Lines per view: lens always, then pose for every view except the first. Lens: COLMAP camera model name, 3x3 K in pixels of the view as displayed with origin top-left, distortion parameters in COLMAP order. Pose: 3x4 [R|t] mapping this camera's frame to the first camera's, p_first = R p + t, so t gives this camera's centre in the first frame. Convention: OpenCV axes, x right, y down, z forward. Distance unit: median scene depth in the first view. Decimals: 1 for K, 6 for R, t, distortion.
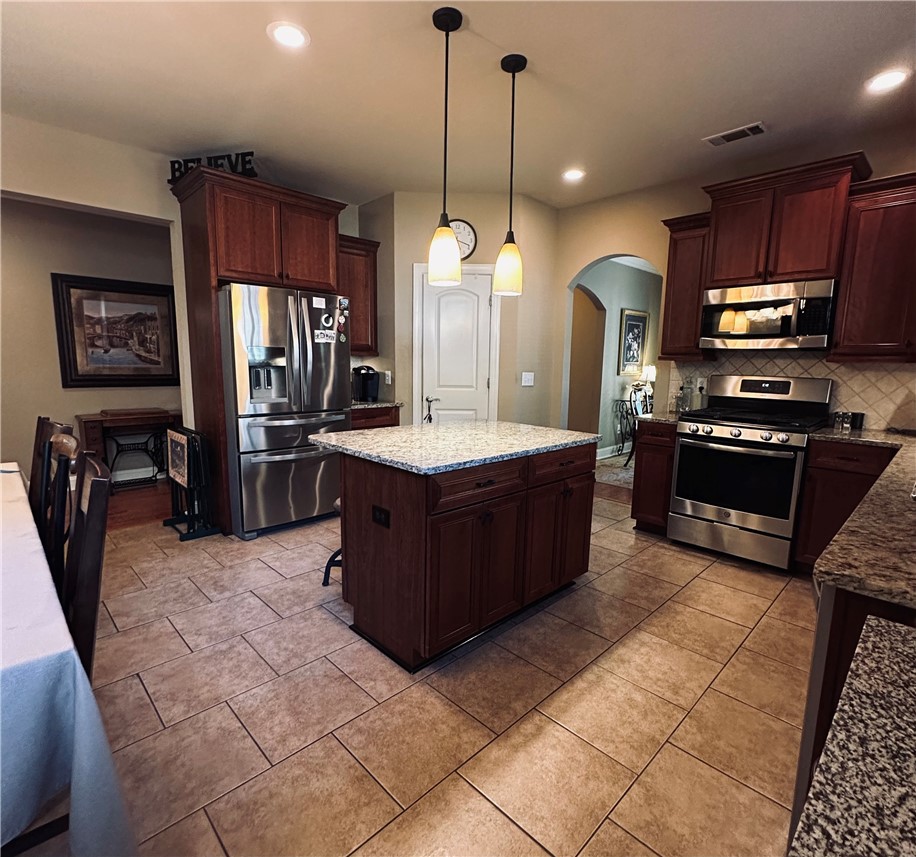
lens RADIAL K [[484.1, 0, 460.1], [0, 484.1, 431.7], [0, 0, 1]] dist [-0.001144, -0.000643]
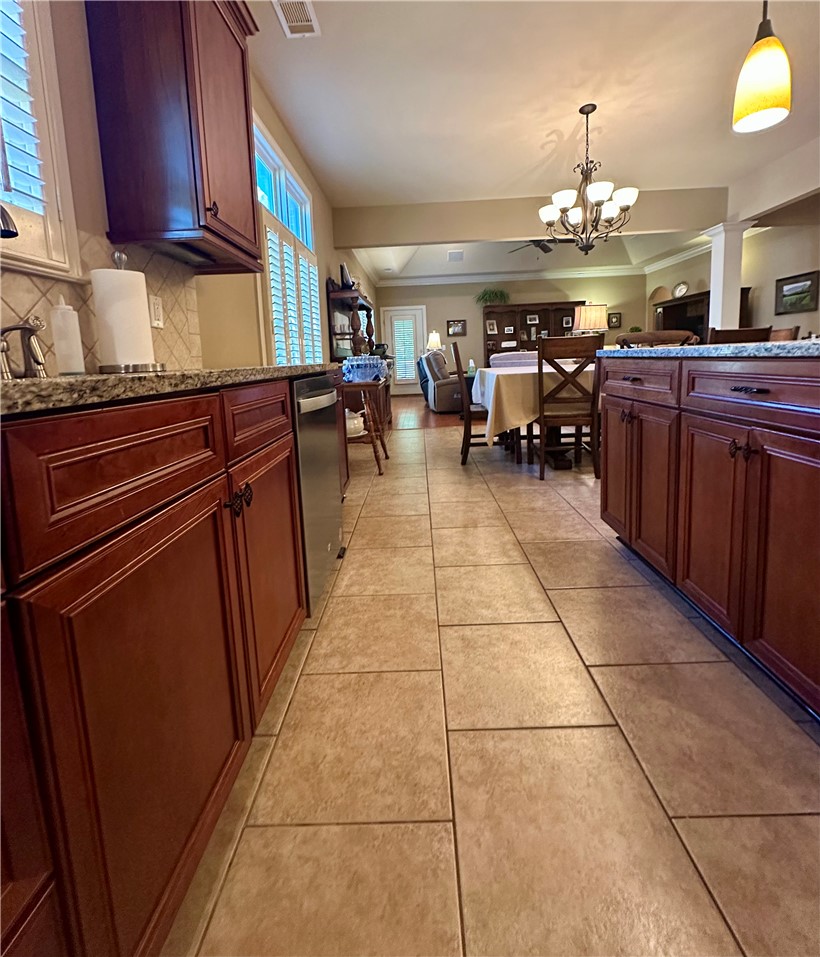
lens RADIAL K [[434.5, 0, 410.9], [0, 434.5, 410.6], [0, 0, 1]] dist [-0.001753, -0.000249]
pose [[-0.713869, 0.096488, -0.693600, 0.884143], [-0.072009, 0.975097, 0.209762, 0.021913], [0.696567, 0.199688, -0.689144, 1.236062]]
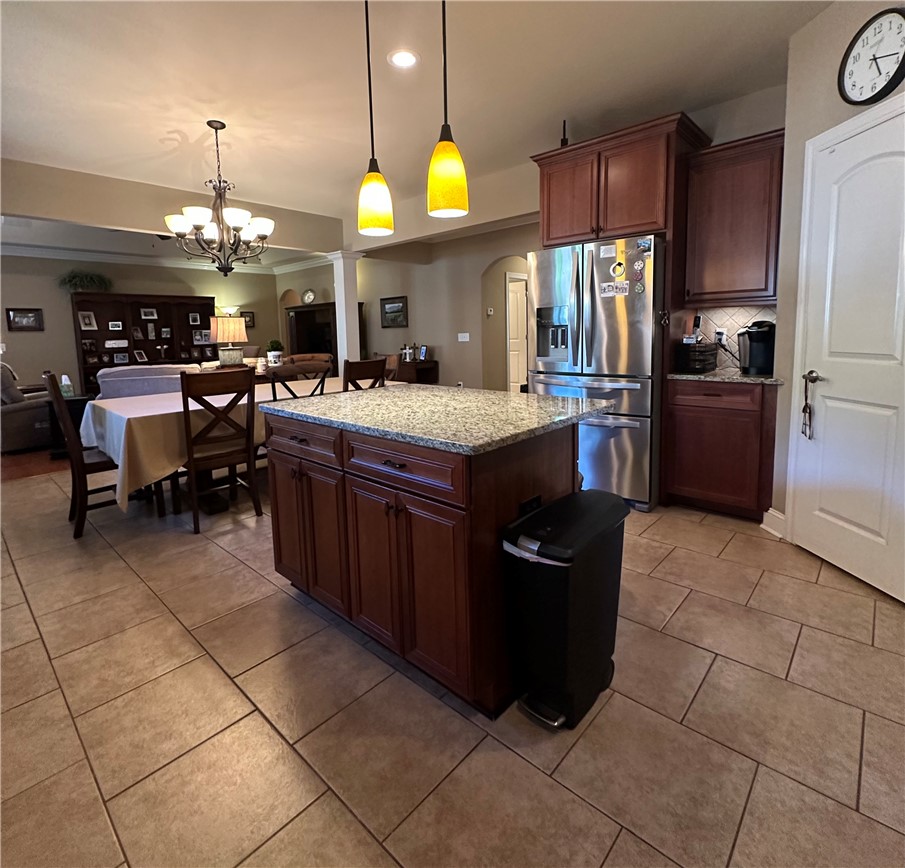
lens RADIAL K [[479.6, 0, 453.2], [0, 479.6, 381.0], [0, 0, 1]] dist [-0.001074, 0.000456]
pose [[0.050708, 0.083184, -0.995243, 0.974450], [-0.122252, 0.989548, 0.076479, -0.115823], [0.991203, 0.117792, 0.060347, 1.188682]]
